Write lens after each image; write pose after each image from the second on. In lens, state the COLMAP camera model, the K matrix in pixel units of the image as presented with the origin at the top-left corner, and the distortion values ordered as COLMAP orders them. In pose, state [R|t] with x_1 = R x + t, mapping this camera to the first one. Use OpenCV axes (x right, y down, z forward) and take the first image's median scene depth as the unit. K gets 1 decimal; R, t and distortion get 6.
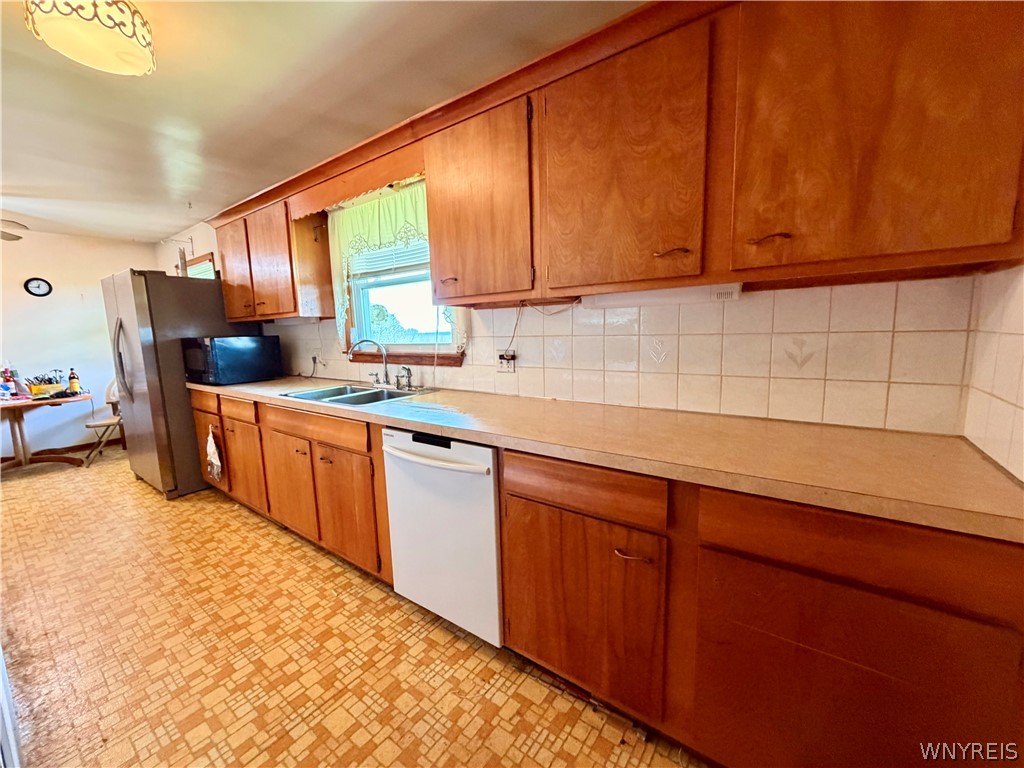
lens RADIAL K [[407.9, 0, 511.3], [0, 407.9, 382.7], [0, 0, 1]] dist [0.000850, 0.000458]
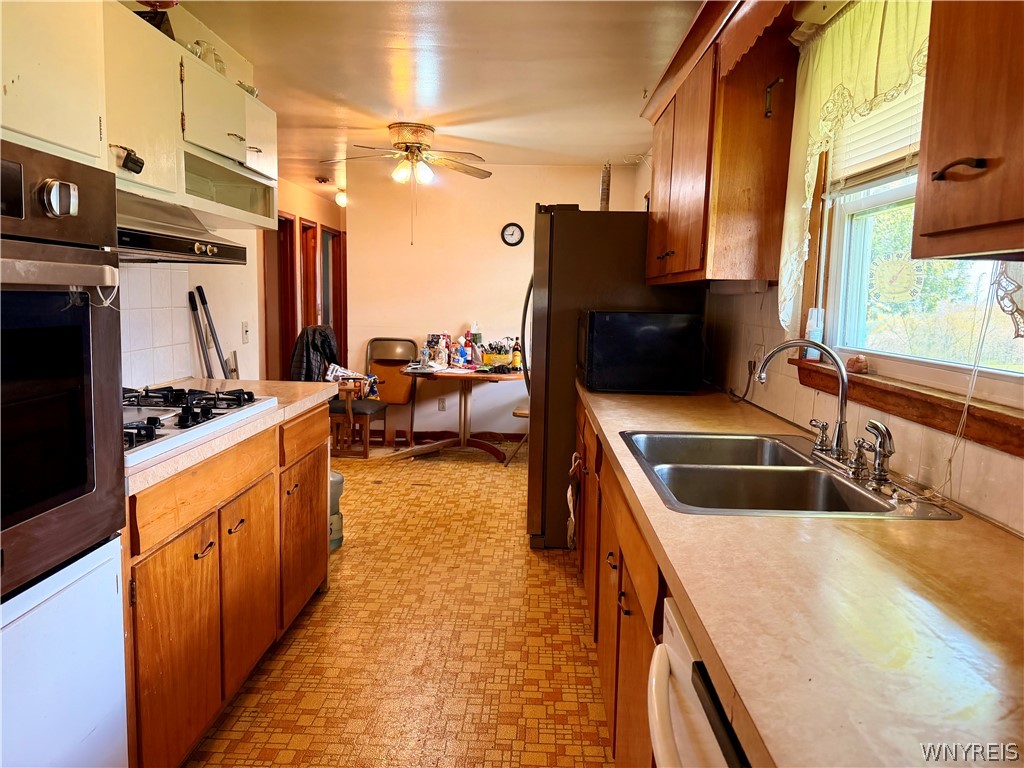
lens RADIAL K [[715.2, 0, 516.4], [0, 715.2, 370.4], [0, 0, 1]] dist [0.042383, -0.004847]
pose [[0.574963, 0.127067, -0.808252, 0.053923], [-0.149734, 0.987525, 0.048735, -0.054558], [0.804361, 0.093002, 0.586816, 0.285454]]
